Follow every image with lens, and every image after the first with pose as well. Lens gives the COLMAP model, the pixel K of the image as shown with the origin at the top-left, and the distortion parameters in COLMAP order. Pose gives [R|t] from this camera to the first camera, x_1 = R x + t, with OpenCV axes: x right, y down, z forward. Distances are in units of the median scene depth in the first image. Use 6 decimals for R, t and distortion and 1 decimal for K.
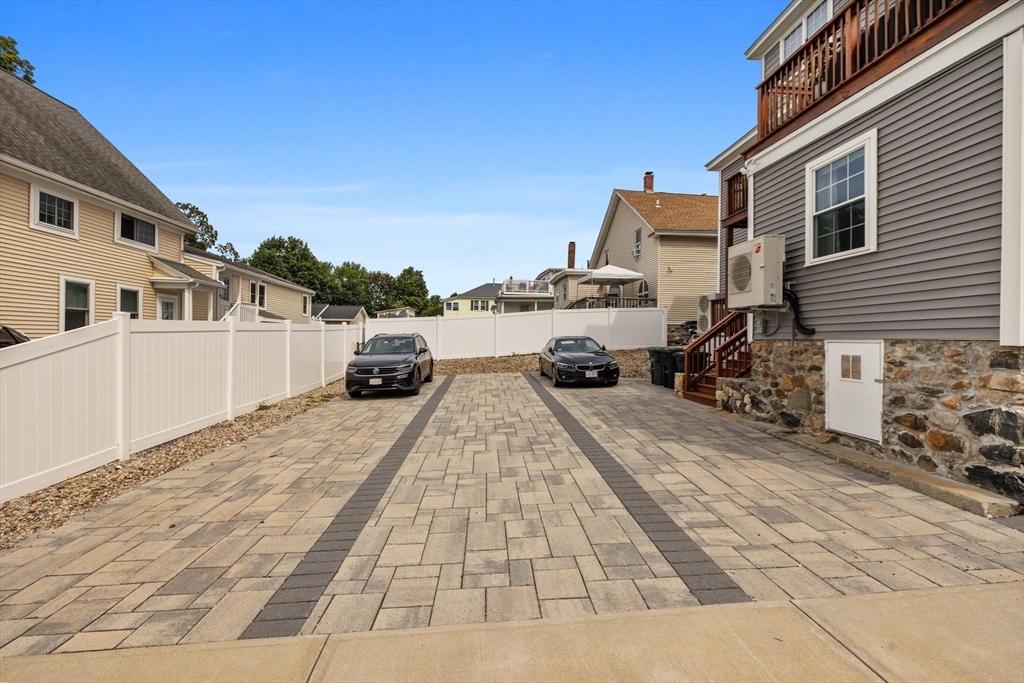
lens RADIAL K [[437.9, 0, 515.7], [0, 437.9, 341.9], [0, 0, 1]] dist [-0.000222, 0.000042]
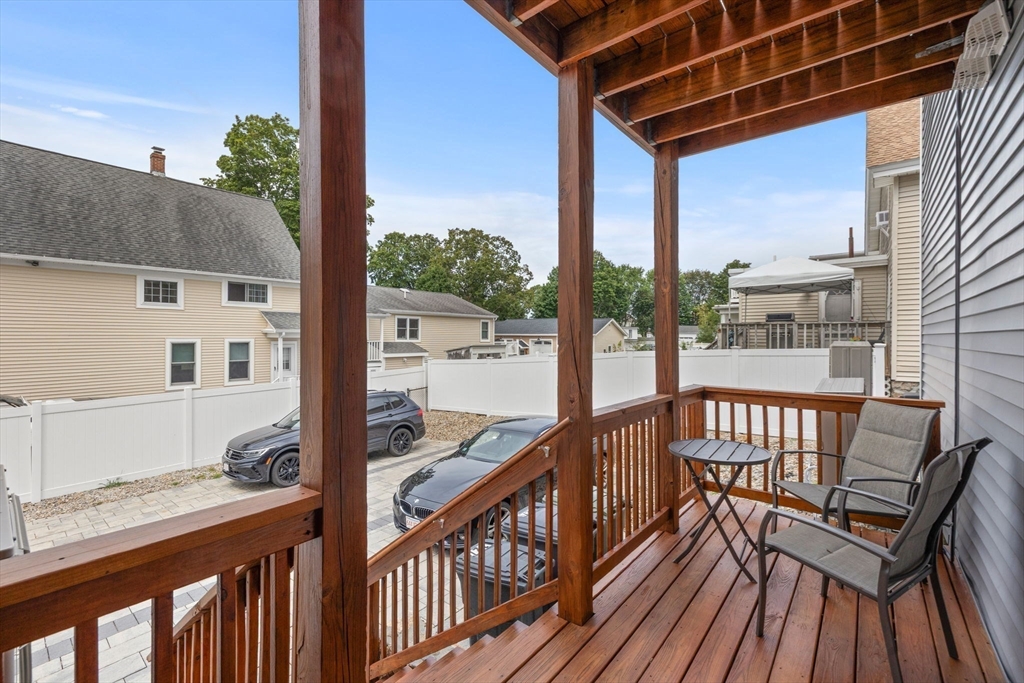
lens RADIAL K [[447.1, 0, 512.0], [0, 447.1, 341.5], [0, 0, 1]] dist [0.000256, 0.000003]
pose [[0.732113, 0.000369, -0.681183, 0.538588], [-0.001044, 0.999999, -0.000581, -0.119642], [0.681182, 0.001136, 0.732113, 0.594699]]
